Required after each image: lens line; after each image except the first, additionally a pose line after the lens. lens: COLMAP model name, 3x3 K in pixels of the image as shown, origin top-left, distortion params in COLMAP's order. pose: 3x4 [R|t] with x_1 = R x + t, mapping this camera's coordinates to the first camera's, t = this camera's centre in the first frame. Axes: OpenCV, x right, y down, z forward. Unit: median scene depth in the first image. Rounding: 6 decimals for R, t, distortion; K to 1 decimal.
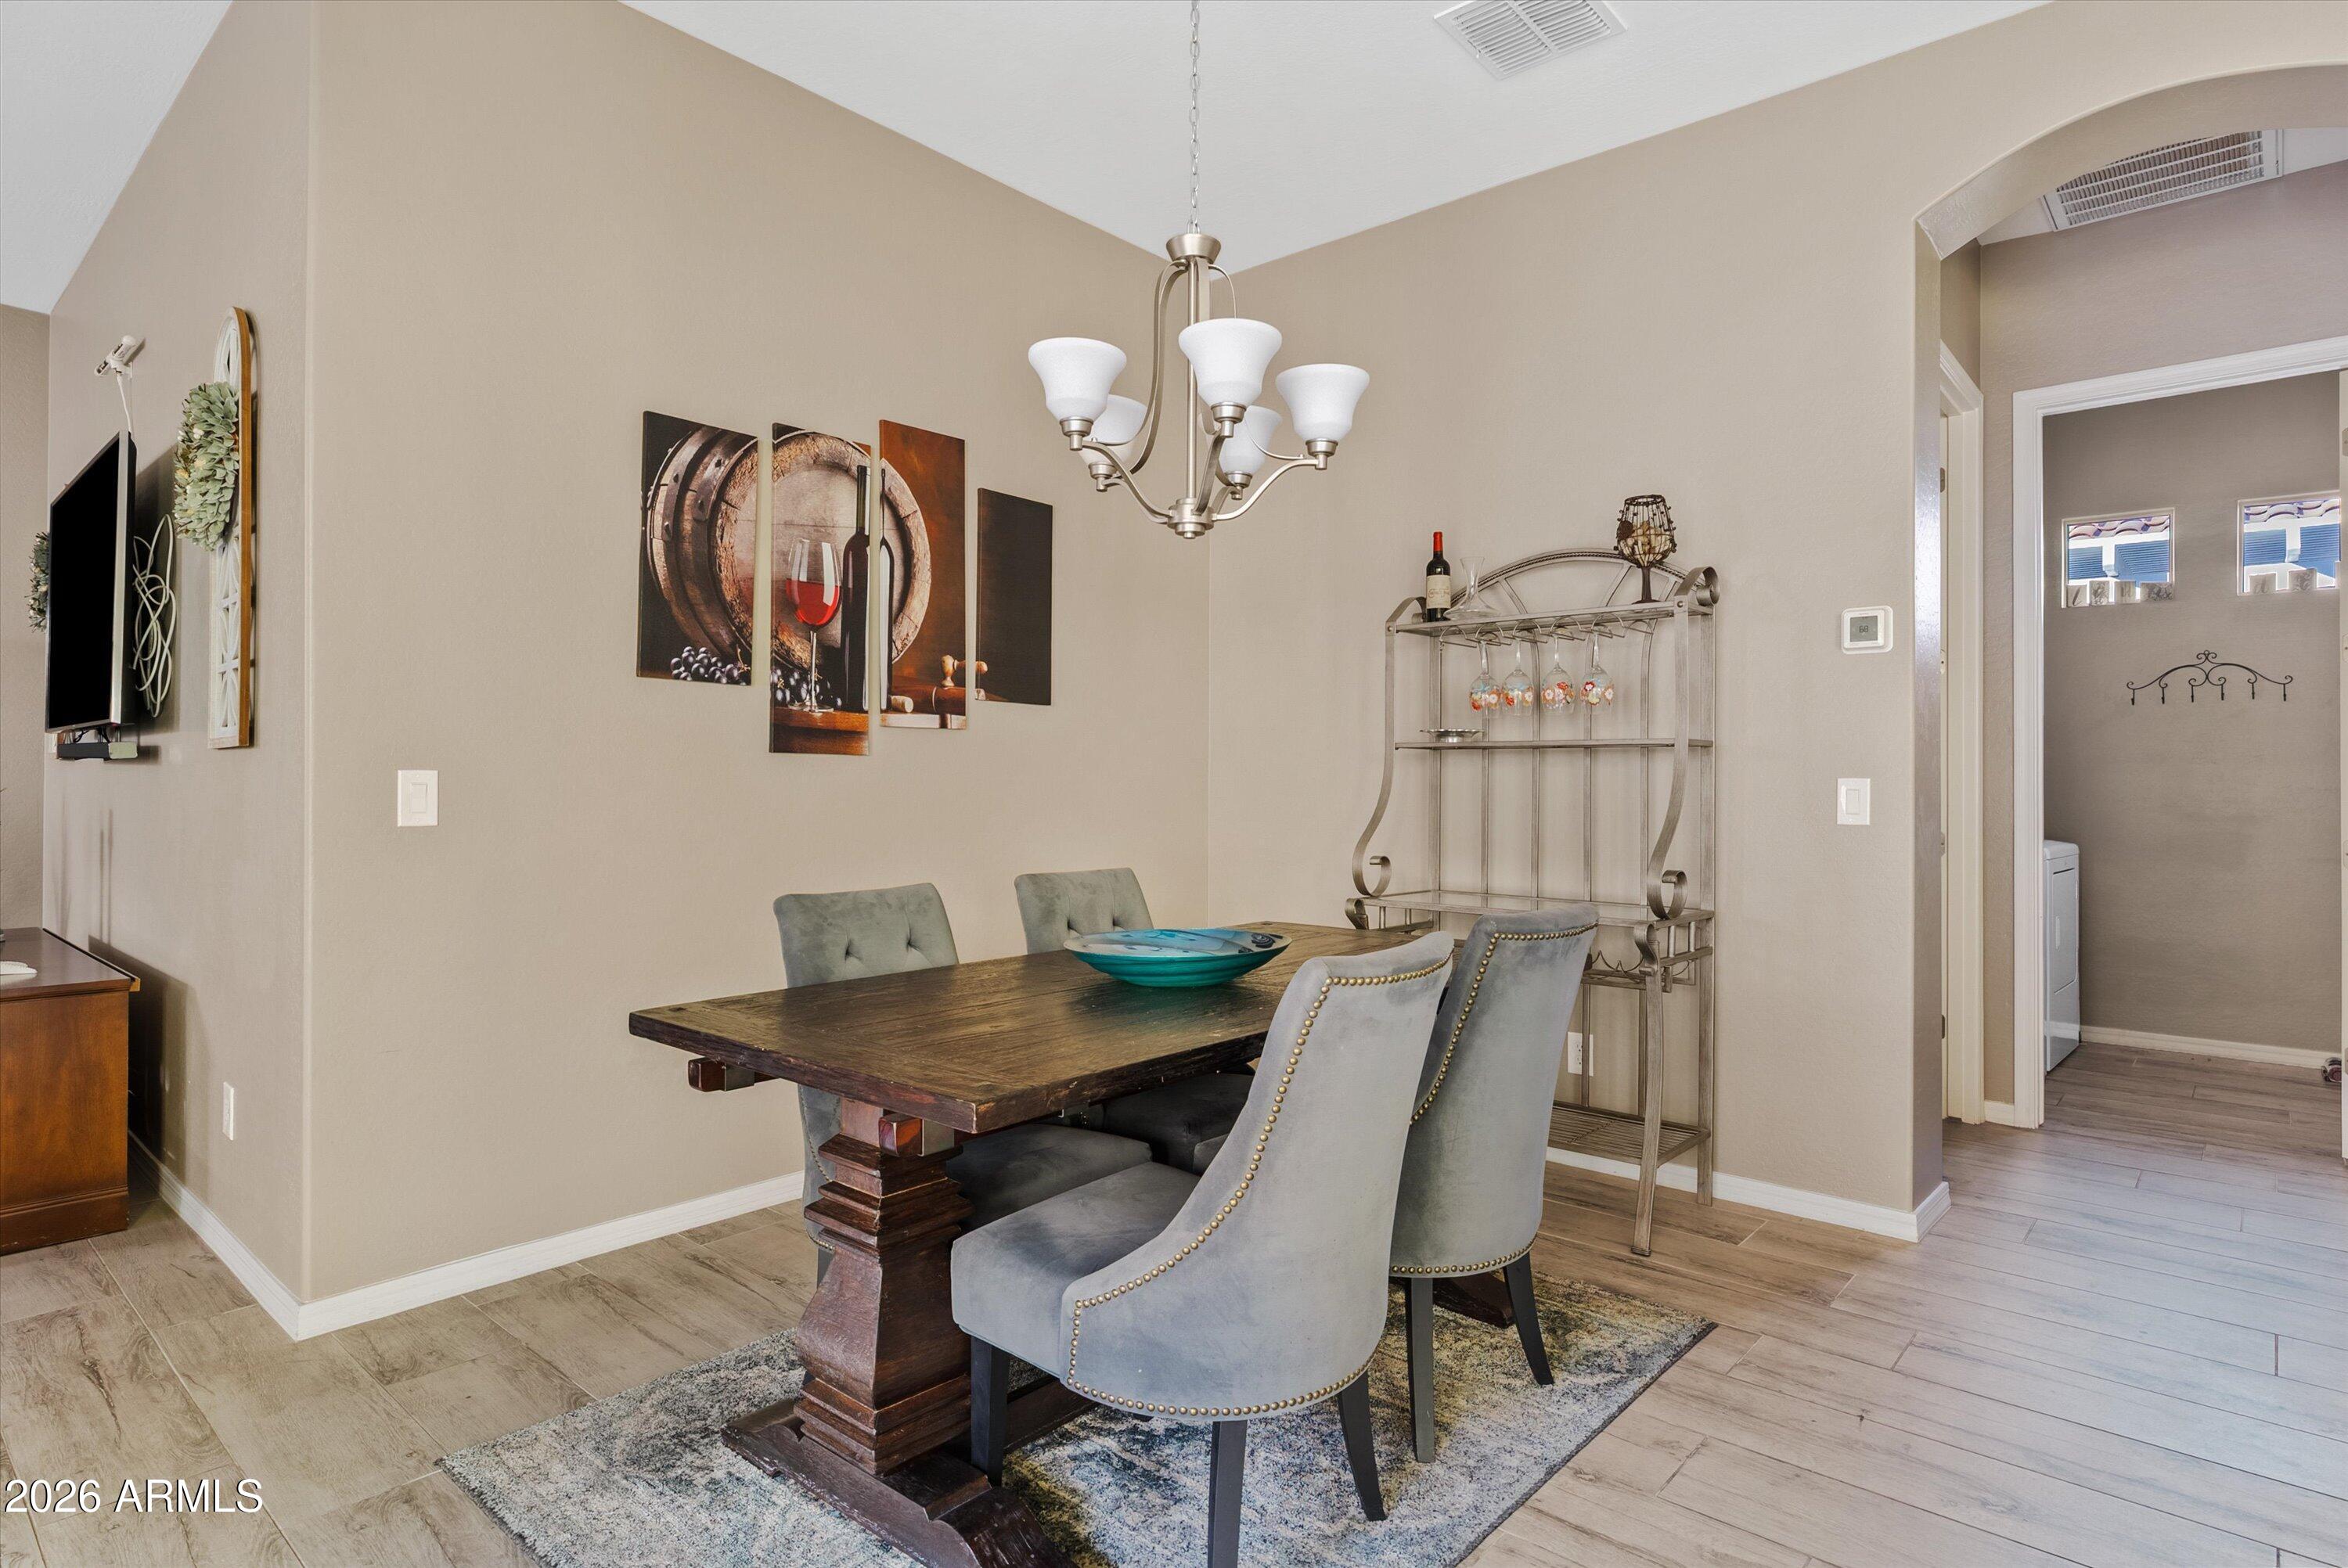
lens RADIAL K [[1258.9, 0, 1175.2], [0, 1258.9, 775.3], [0, 0, 1]] dist [-0.003914, 0.000117]
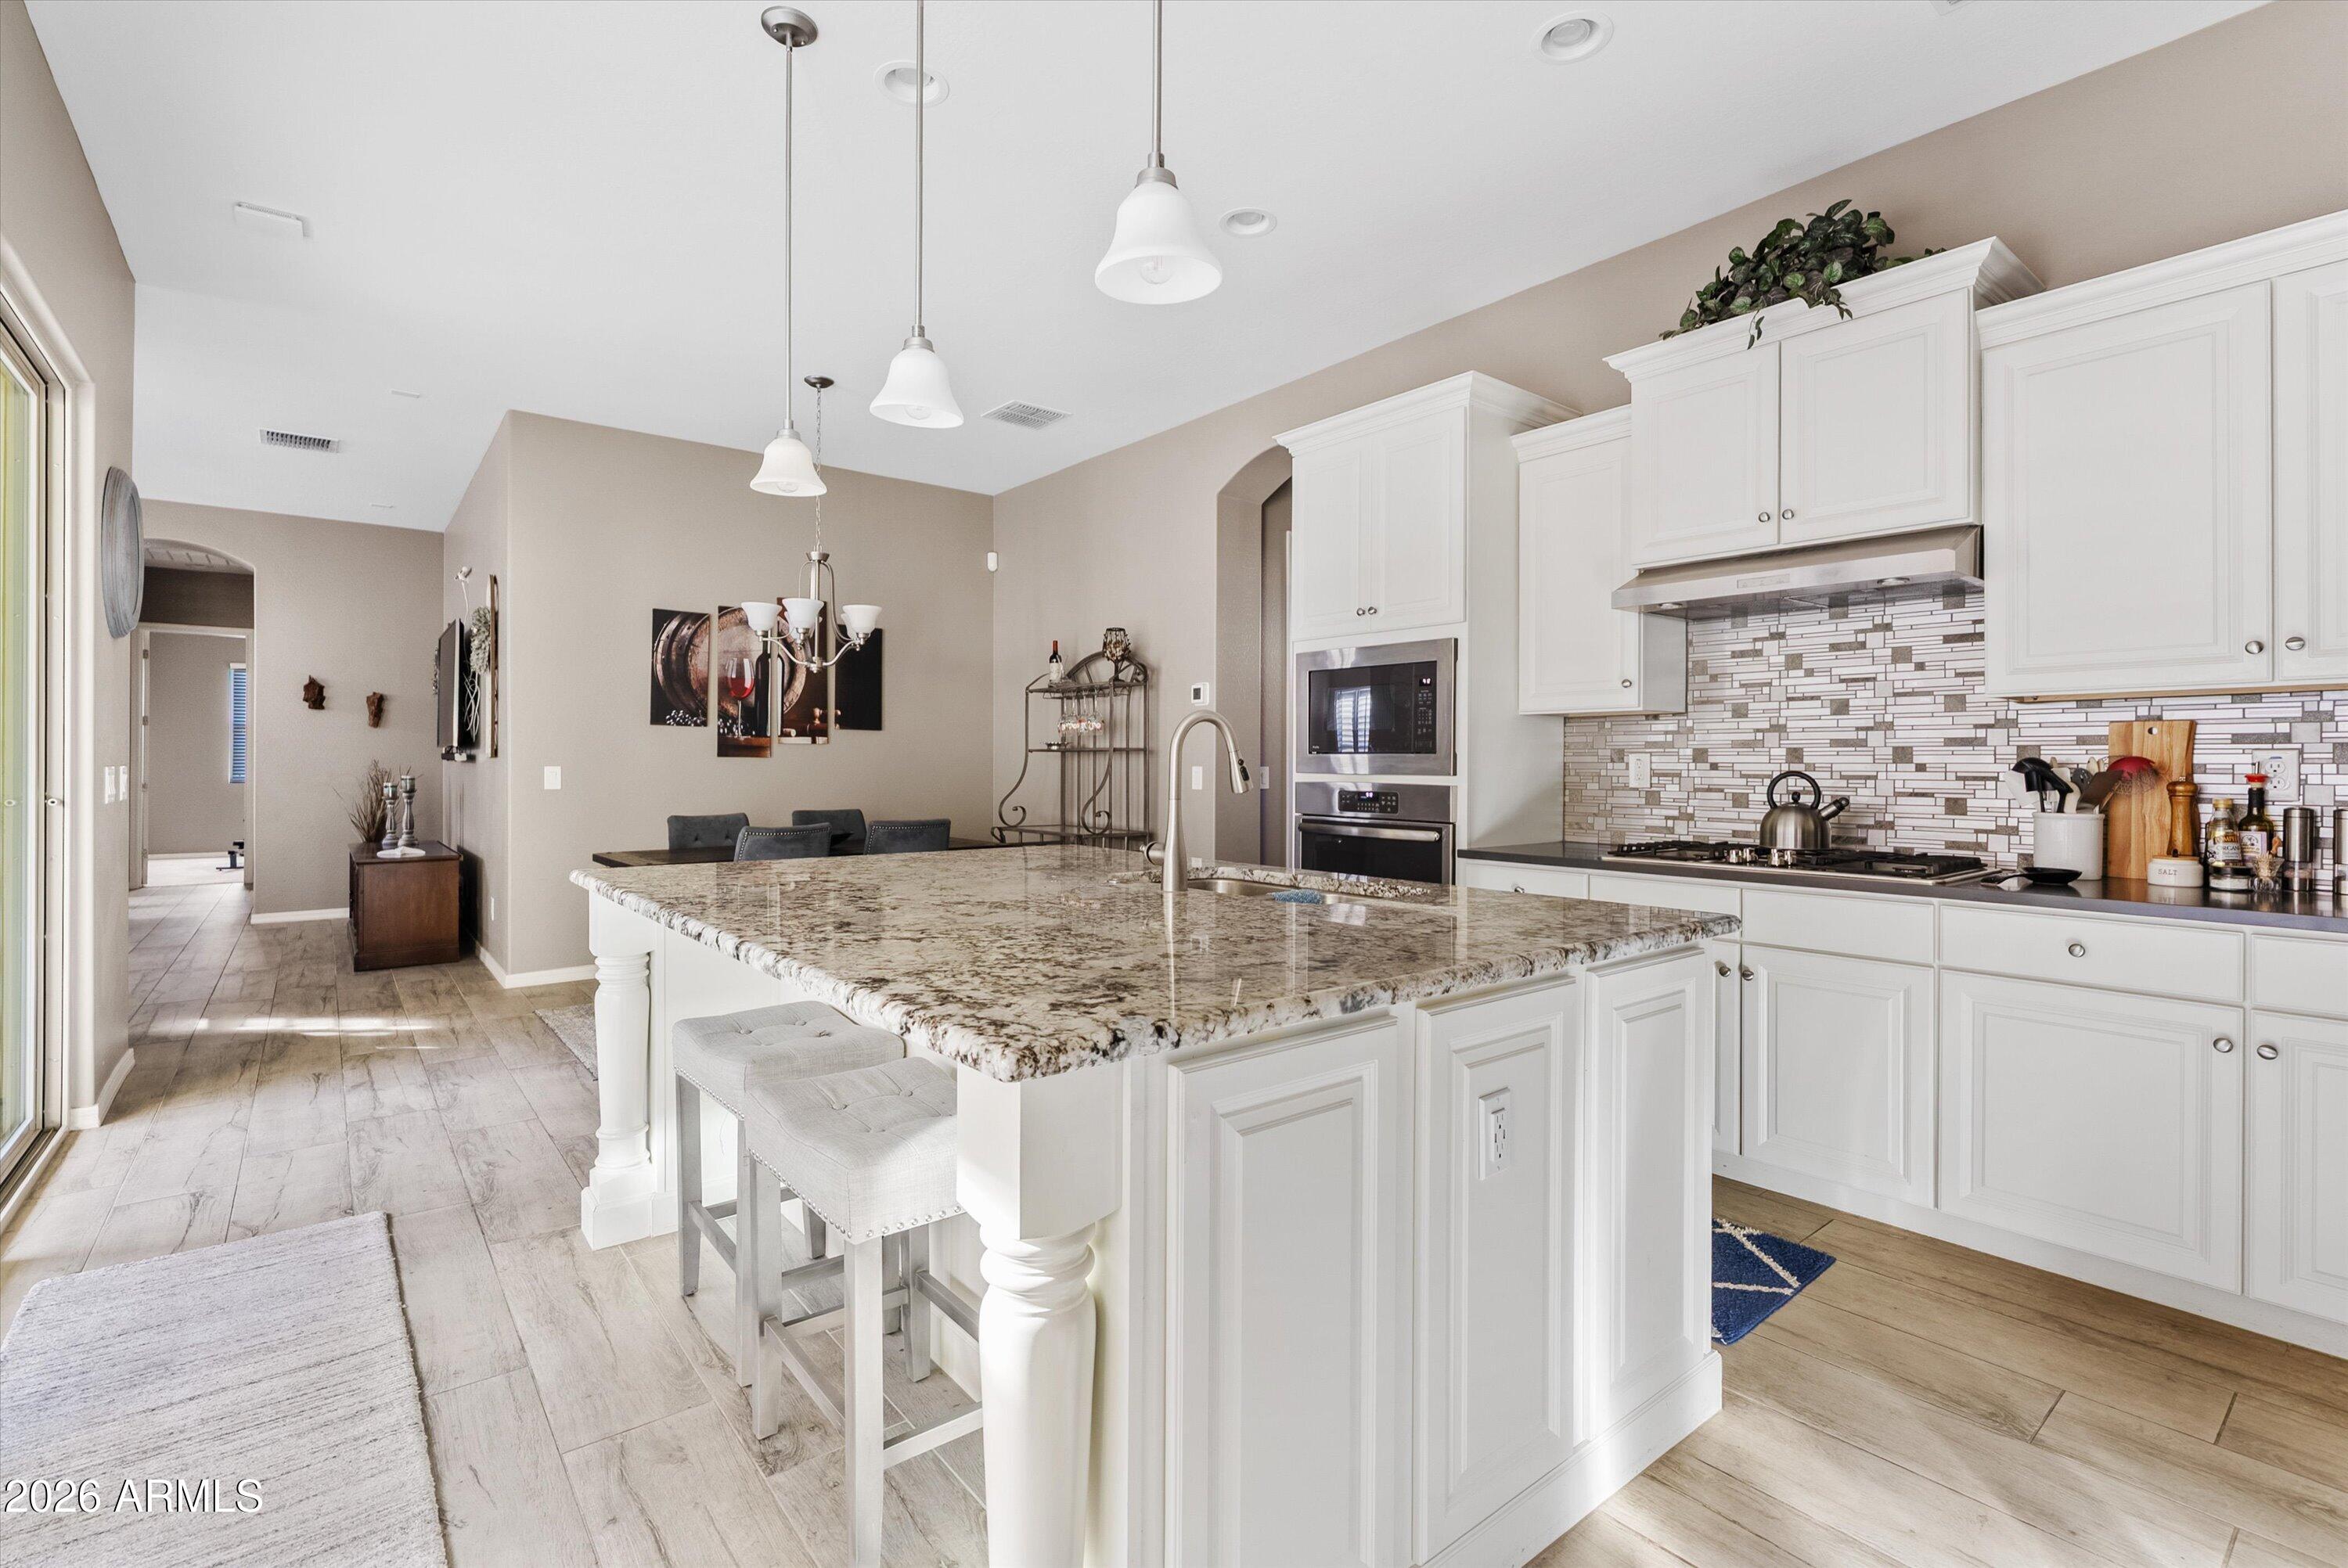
lens RADIAL K [[1067.1, 0, 1176.1], [0, 1067.1, 766.2], [0, 0, 1]] dist [-0.008323, 0.003561]
pose [[0.986456, -0.003897, -0.163979, 0.740688], [0.004806, 0.999975, 0.005148, -0.006964], [0.163955, -0.005867, 0.986450, -0.673123]]
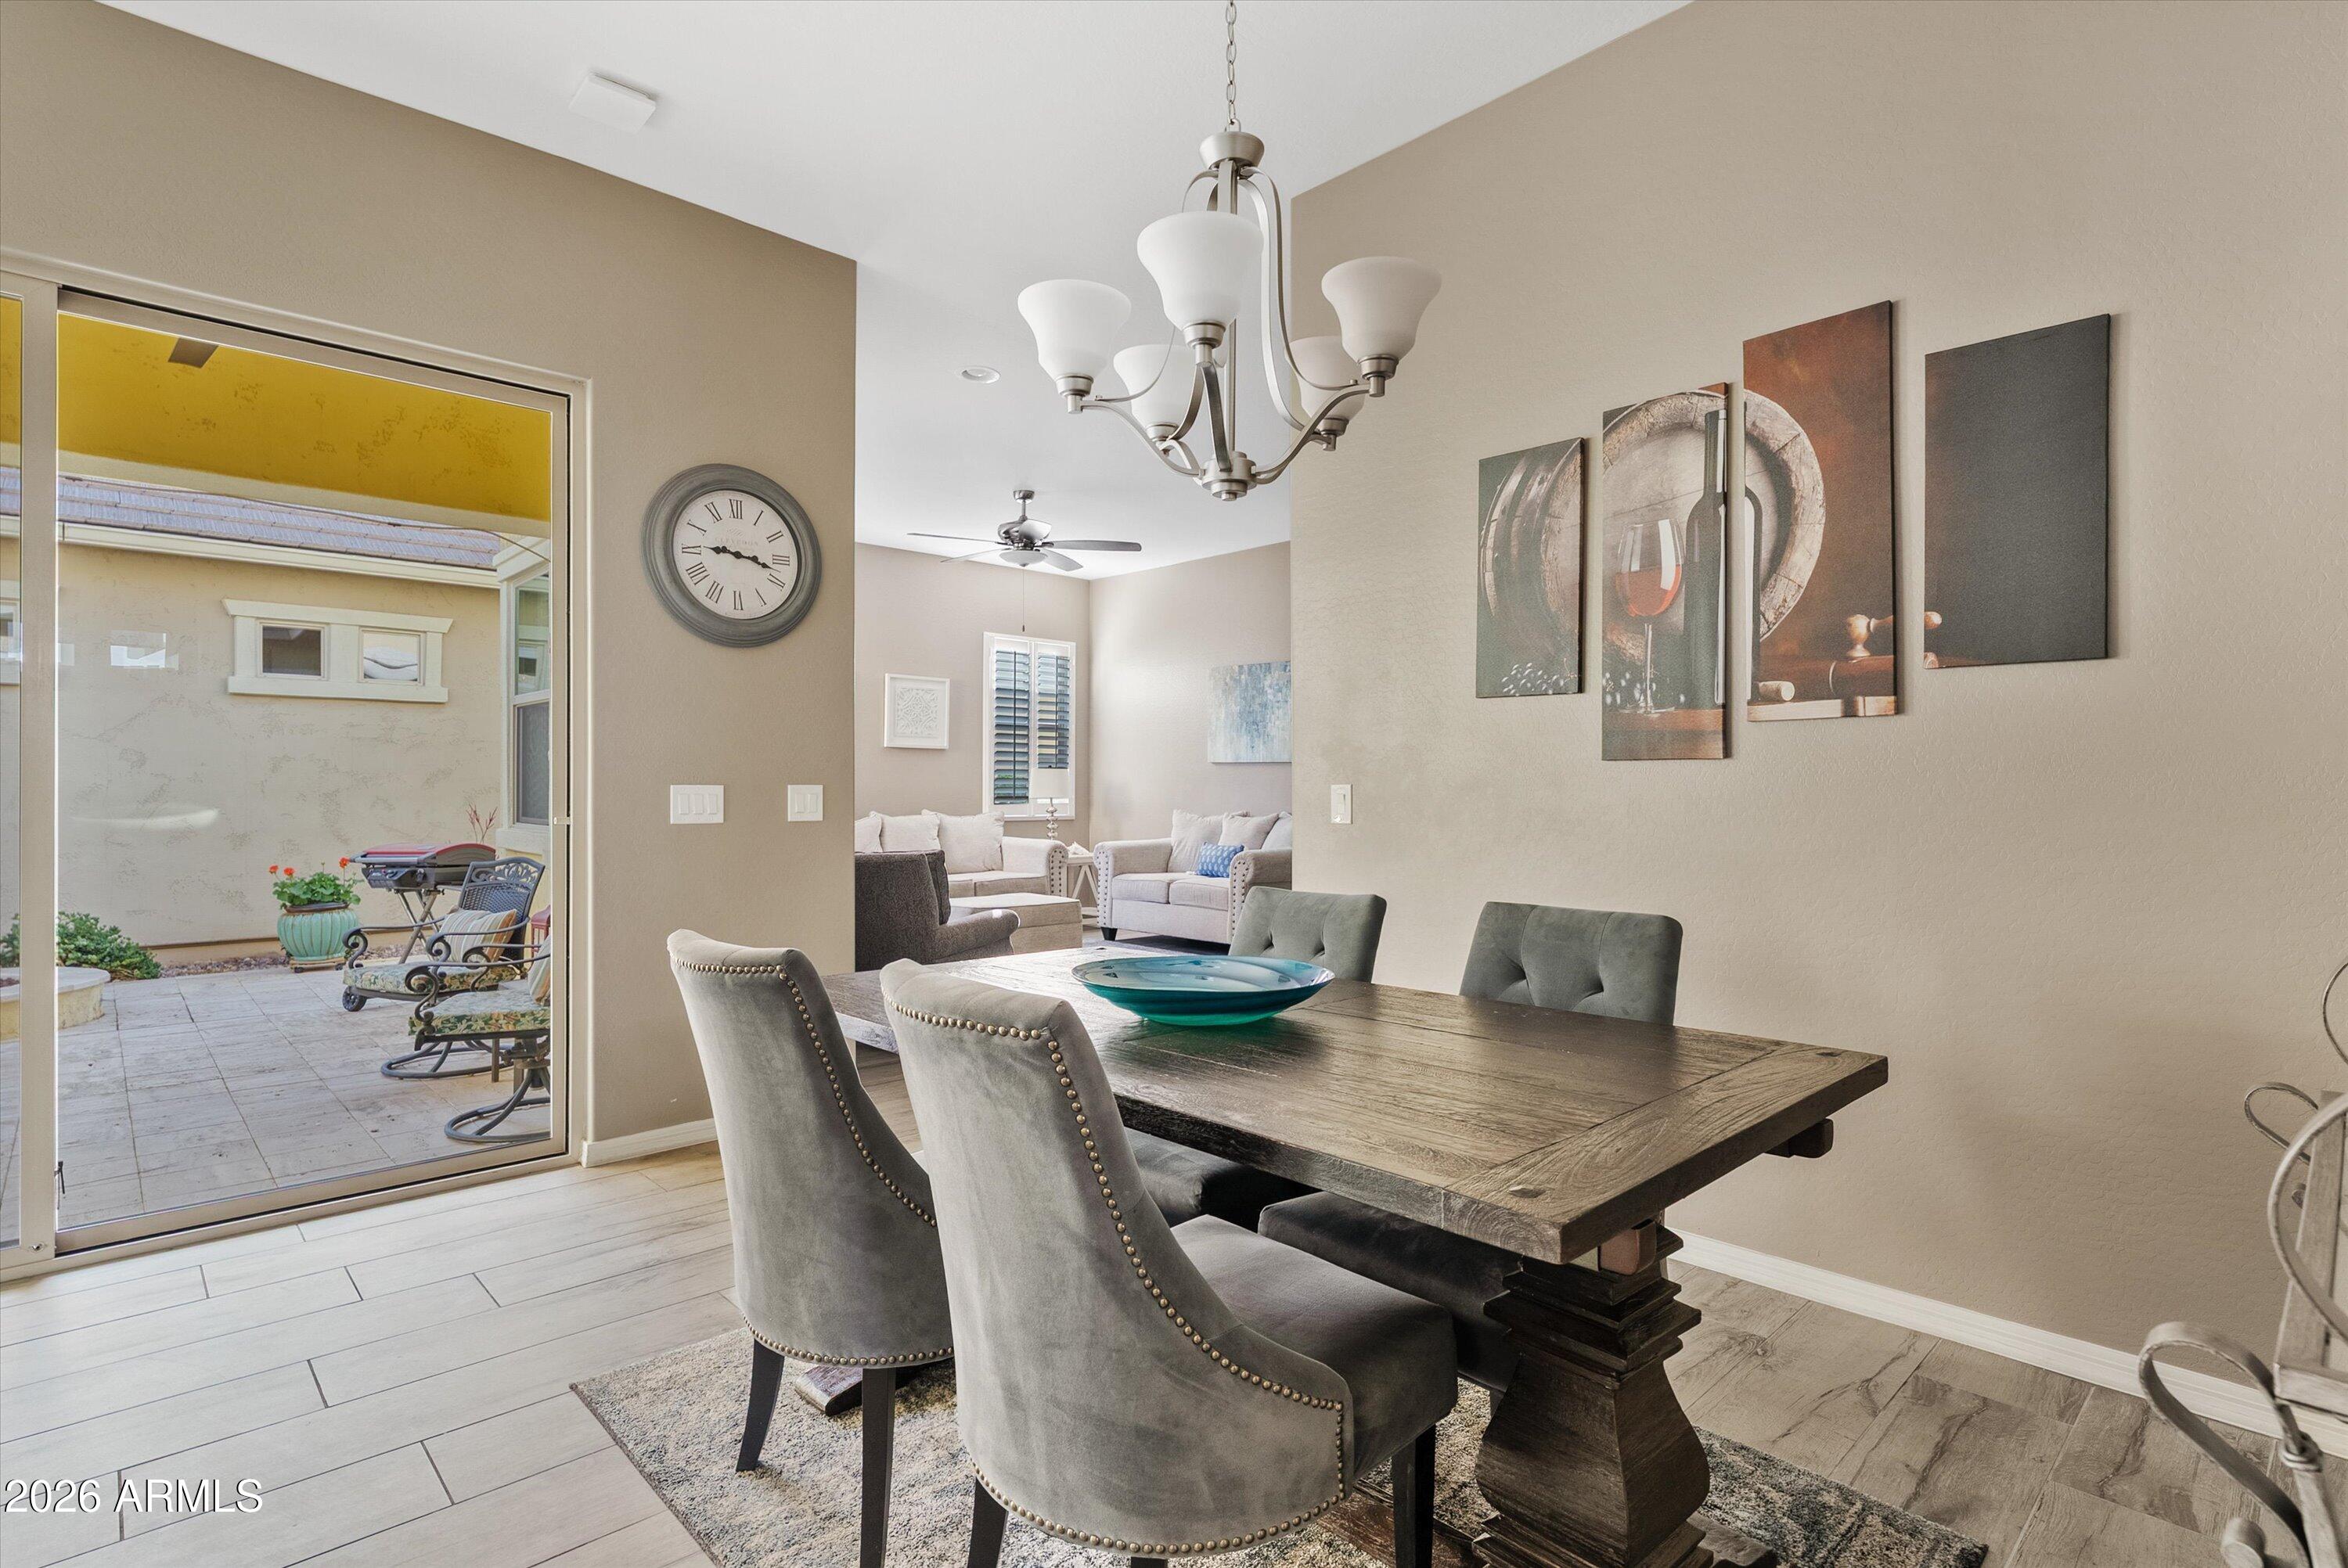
lens RADIAL K [[1139.5, 0, 1178.7], [0, 1139.5, 790.6], [0, 0, 1]] dist [0.003376, 0.000906]
pose [[-0.076569, -0.011287, -0.997000, 0.537265], [-0.000665, 0.999936, -0.011269, 0.013702], [0.997064, -0.000200, -0.076572, 0.718724]]
